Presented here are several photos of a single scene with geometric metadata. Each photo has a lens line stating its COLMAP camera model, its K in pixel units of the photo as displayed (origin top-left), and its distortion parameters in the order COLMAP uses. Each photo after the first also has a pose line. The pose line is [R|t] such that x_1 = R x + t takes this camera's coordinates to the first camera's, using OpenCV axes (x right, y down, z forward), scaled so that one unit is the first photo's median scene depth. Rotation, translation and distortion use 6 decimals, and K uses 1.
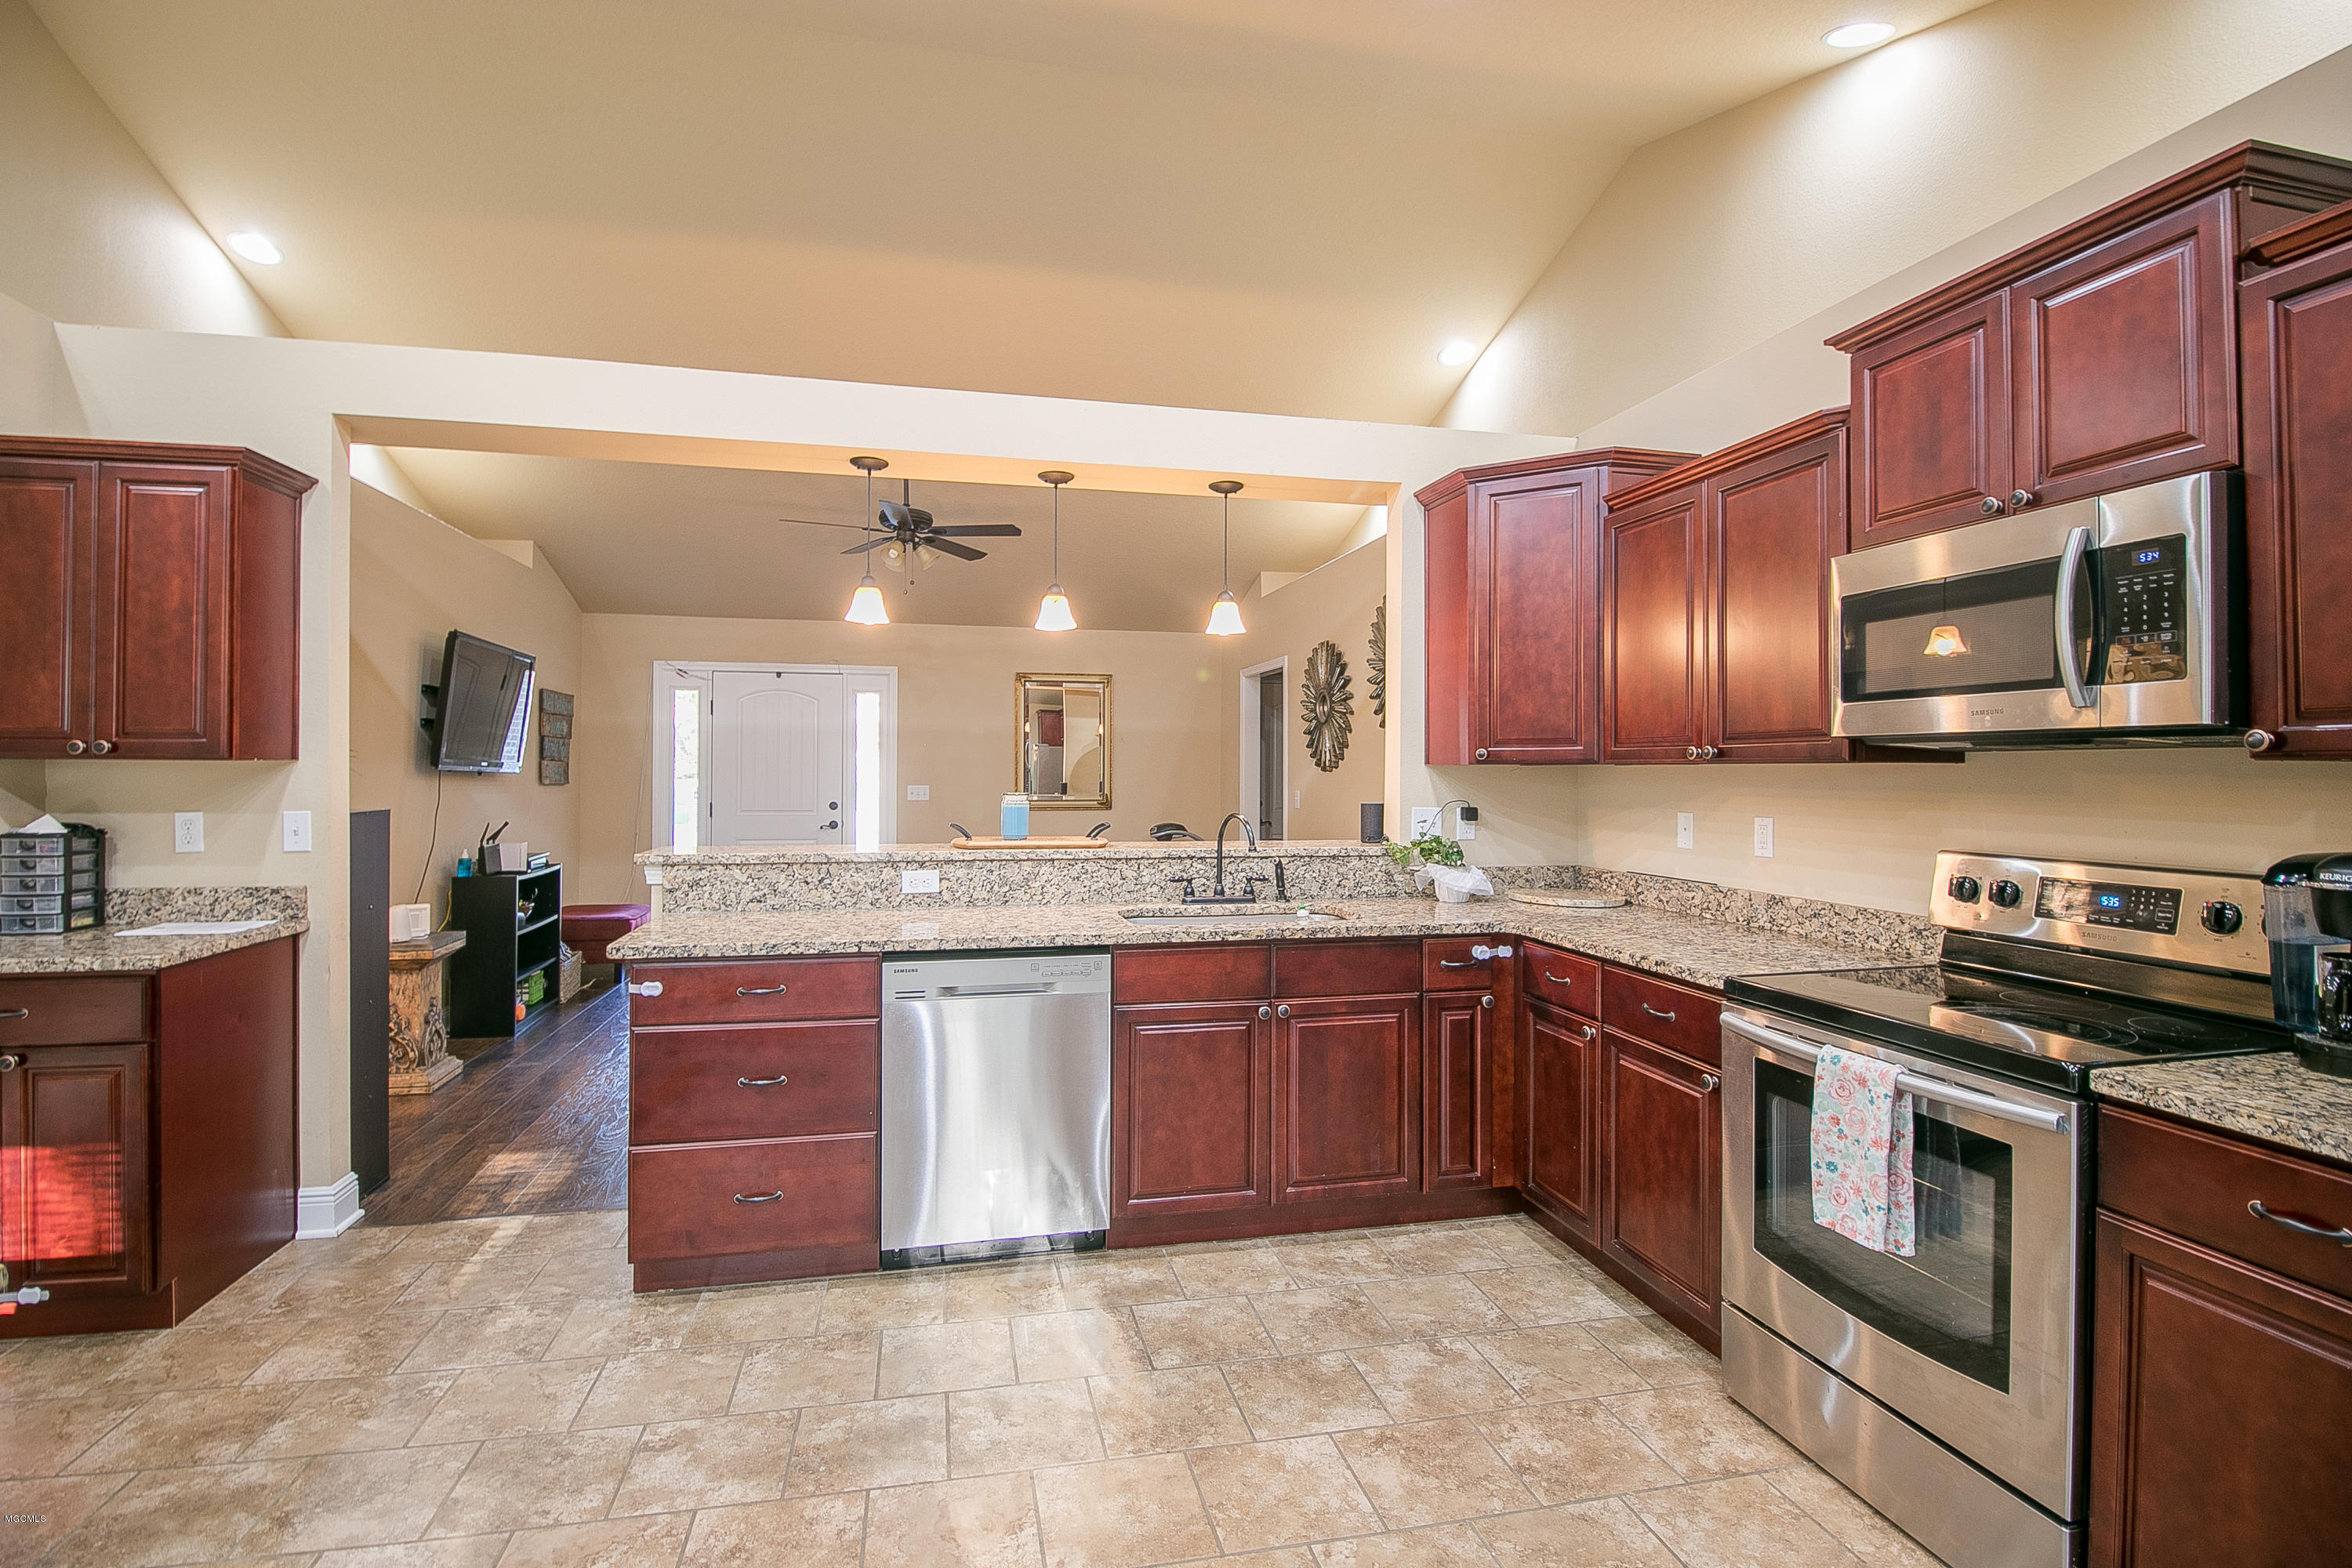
lens RADIAL K [[1101.4, 0, 1178.2], [0, 1101.4, 763.5], [0, 0, 1]] dist [0.001308, -0.014315]
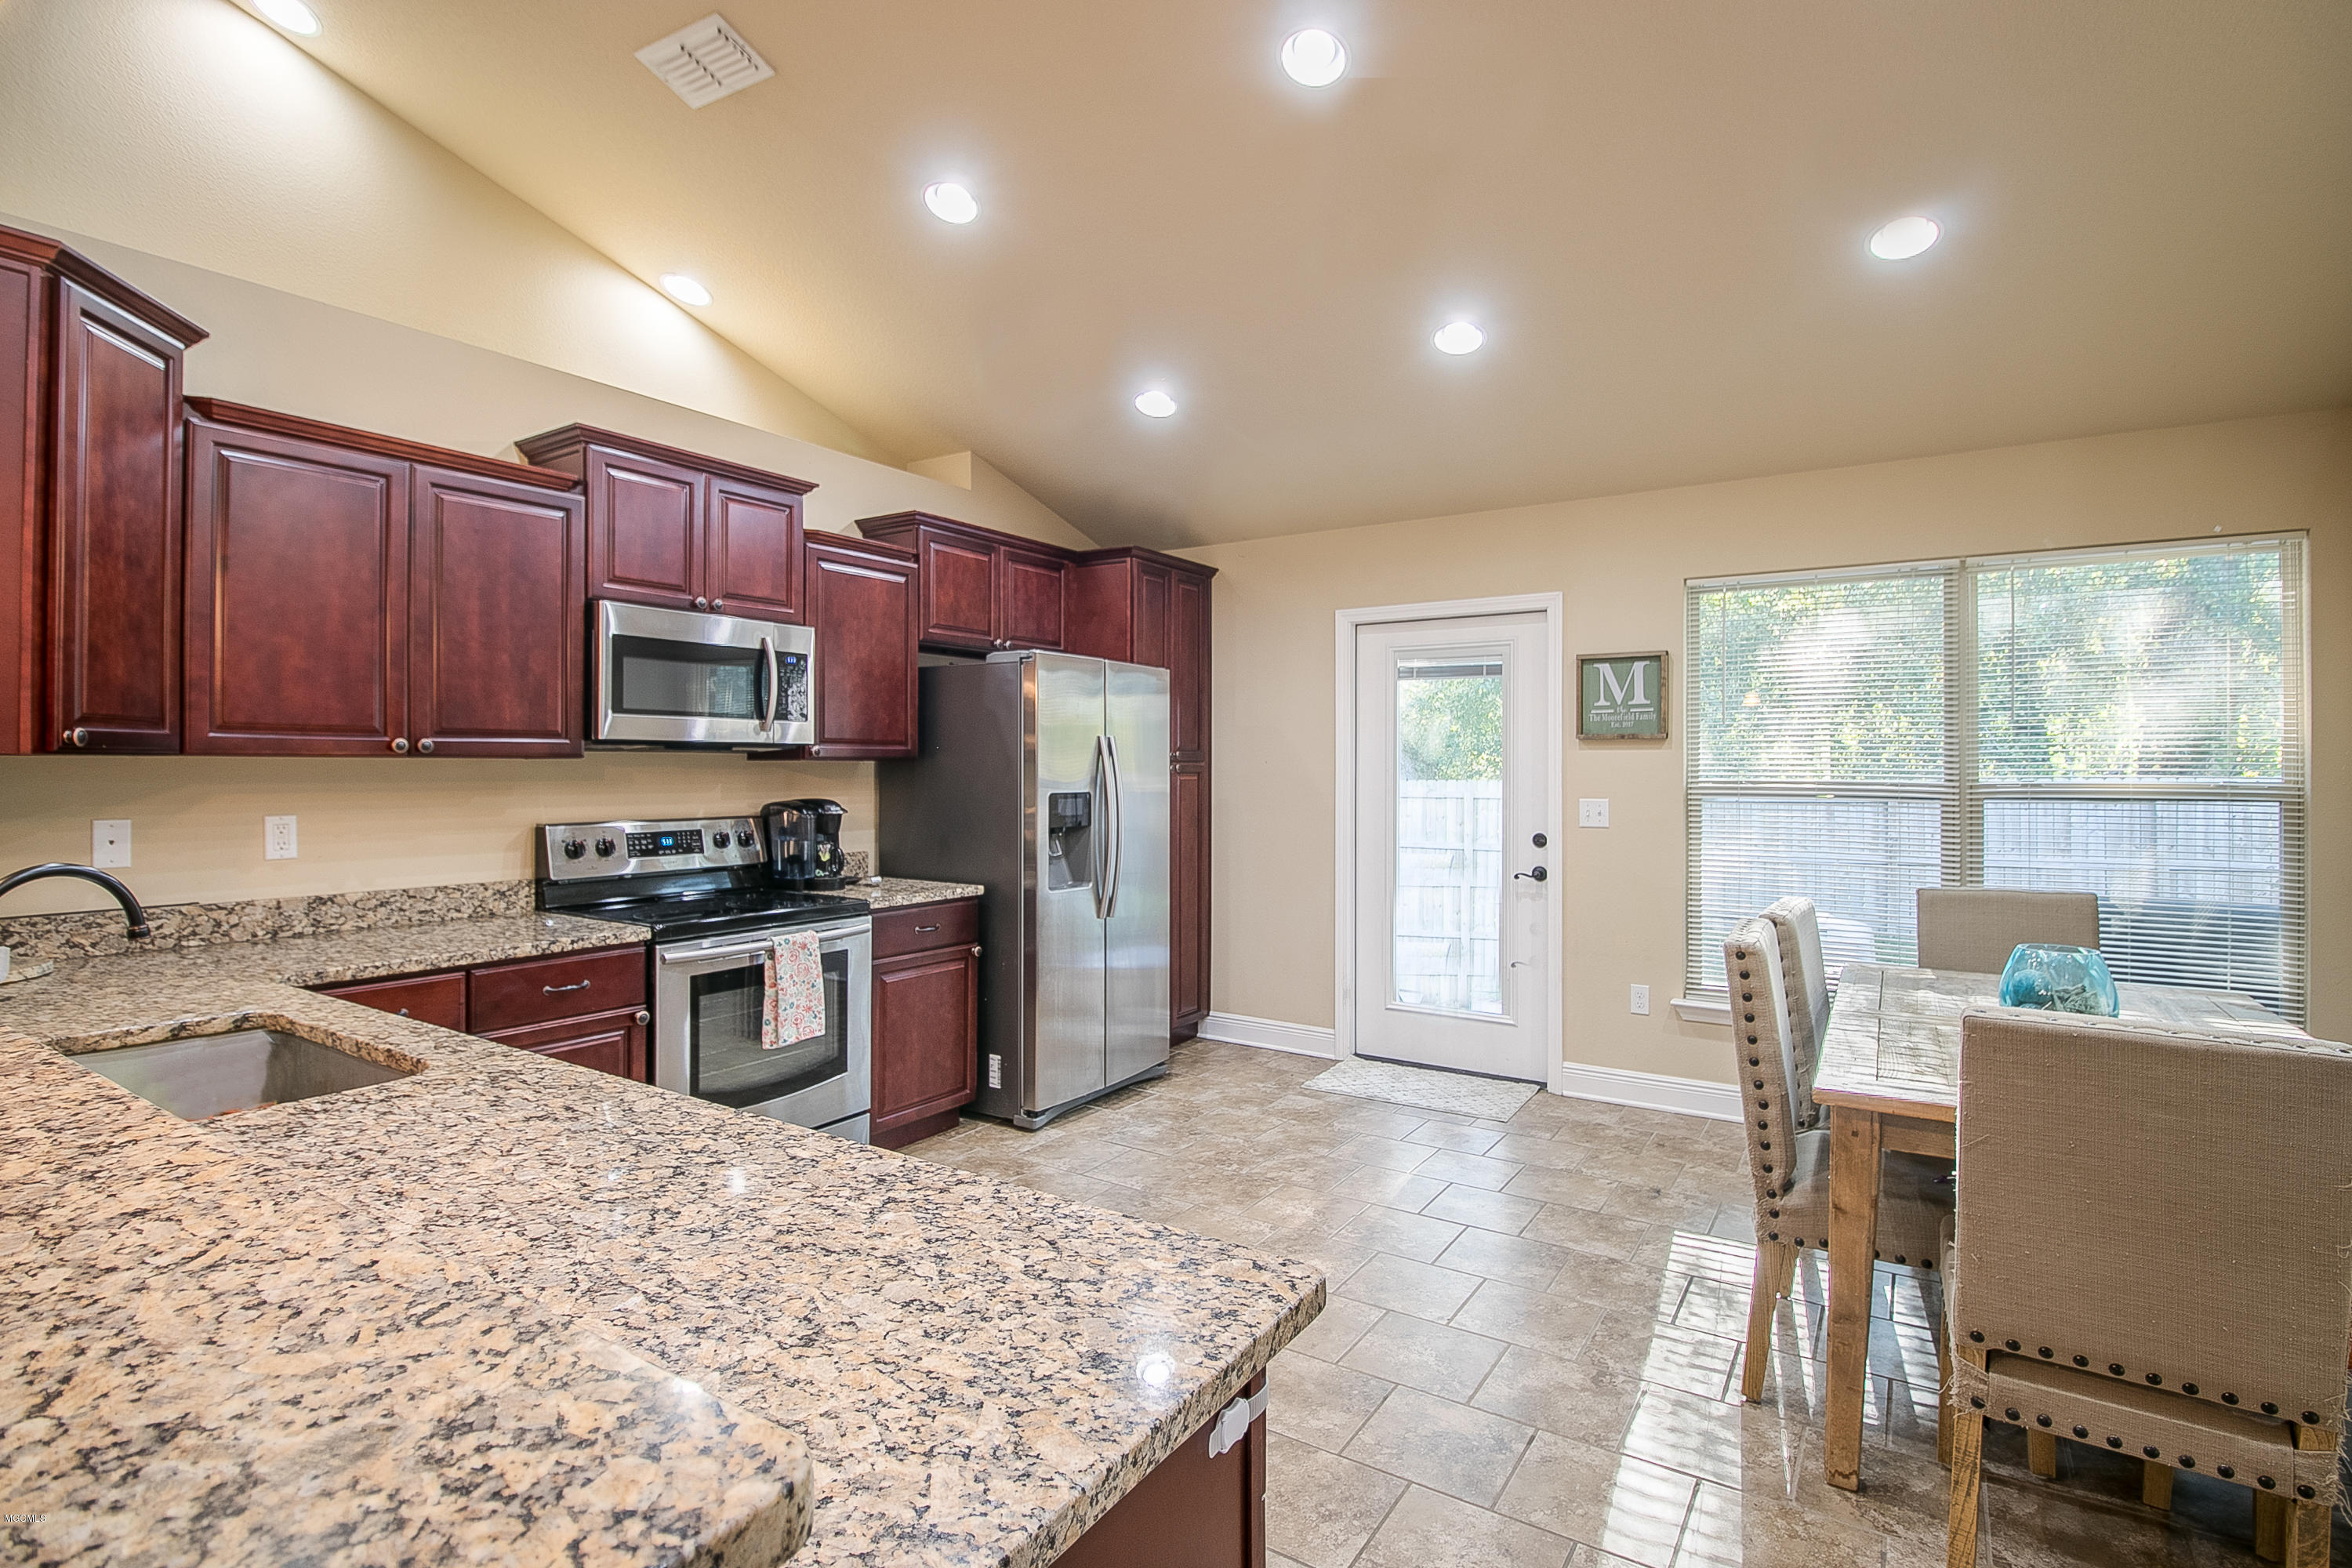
lens RADIAL K [[1101.4, 0, 1178.2], [0, 1101.4, 763.5], [0, 0, 1]] dist [0.001308, -0.014315]
pose [[-0.695243, -0.003154, 0.718768, -0.676888], [-0.009122, 0.999949, -0.004436, 0.003555], [-0.718717, -0.009641, -0.695236, 1.174715]]
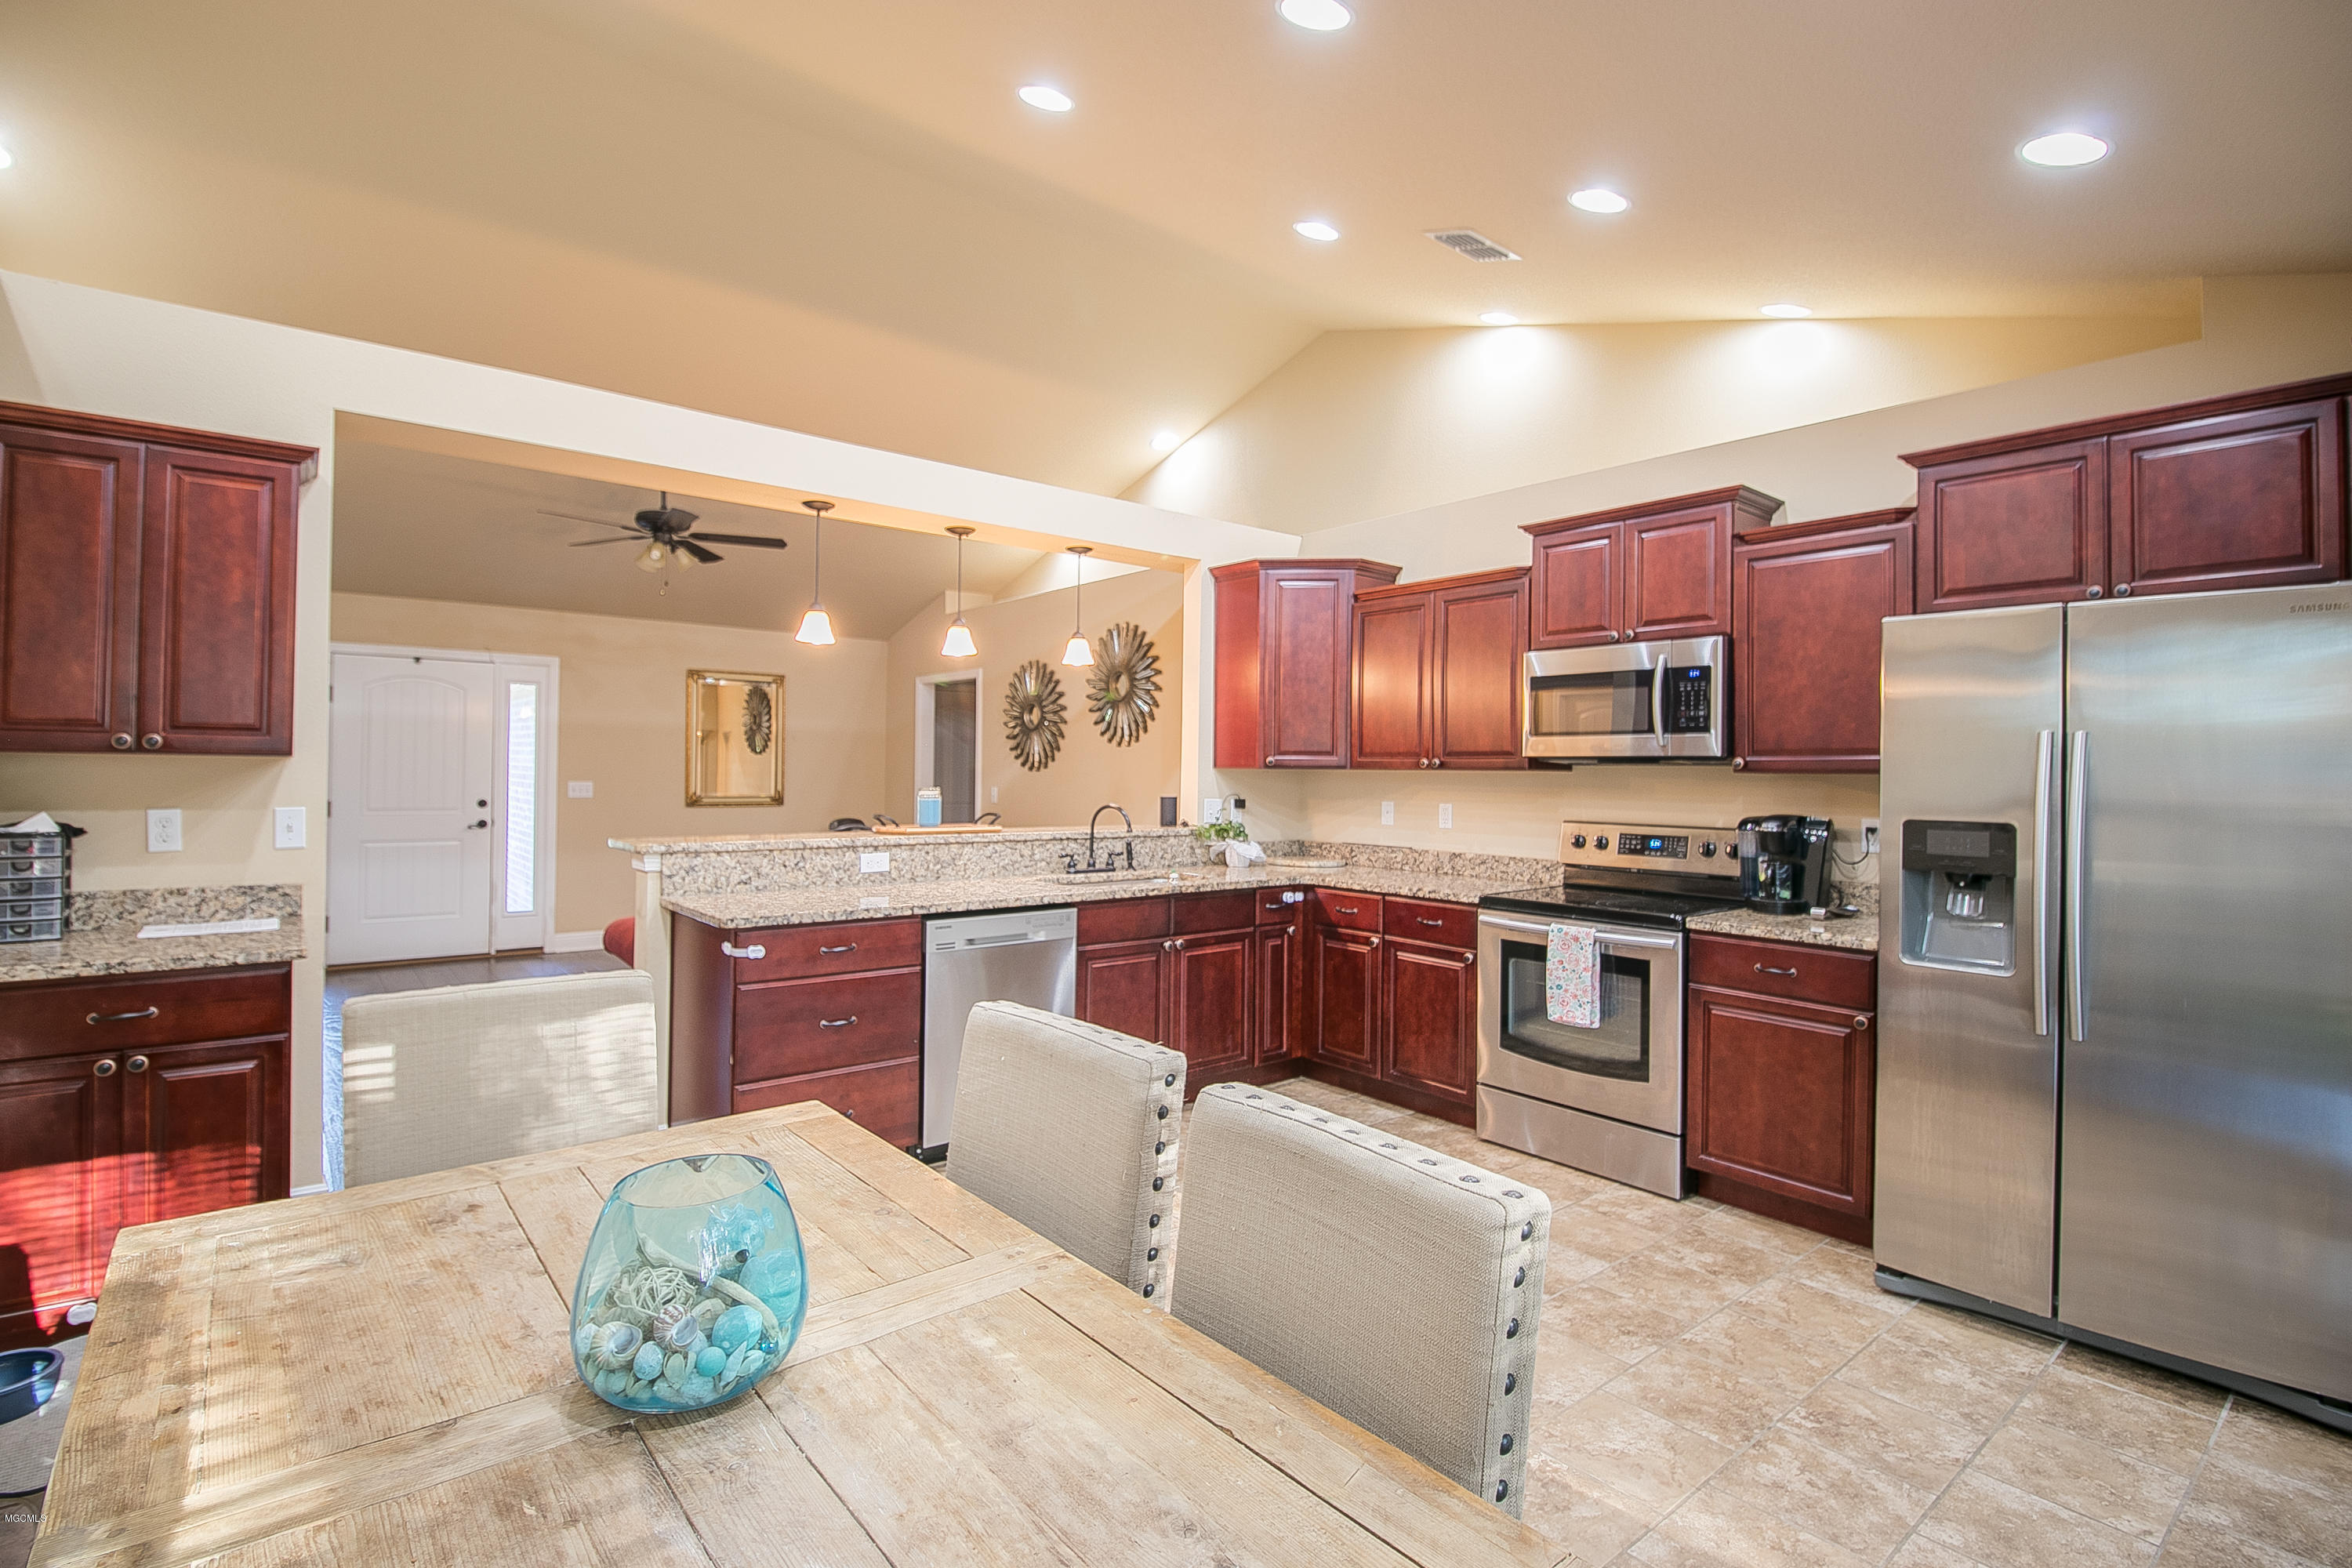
lens RADIAL K [[1101.4, 0, 1178.2], [0, 1101.4, 763.5], [0, 0, 1]] dist [0.001308, -0.014315]
pose [[0.890566, 0.009814, 0.454748, -0.572486], [-0.011194, 0.999937, 0.000341, -0.005589], [-0.454716, -0.005394, 0.890620, -0.255614]]
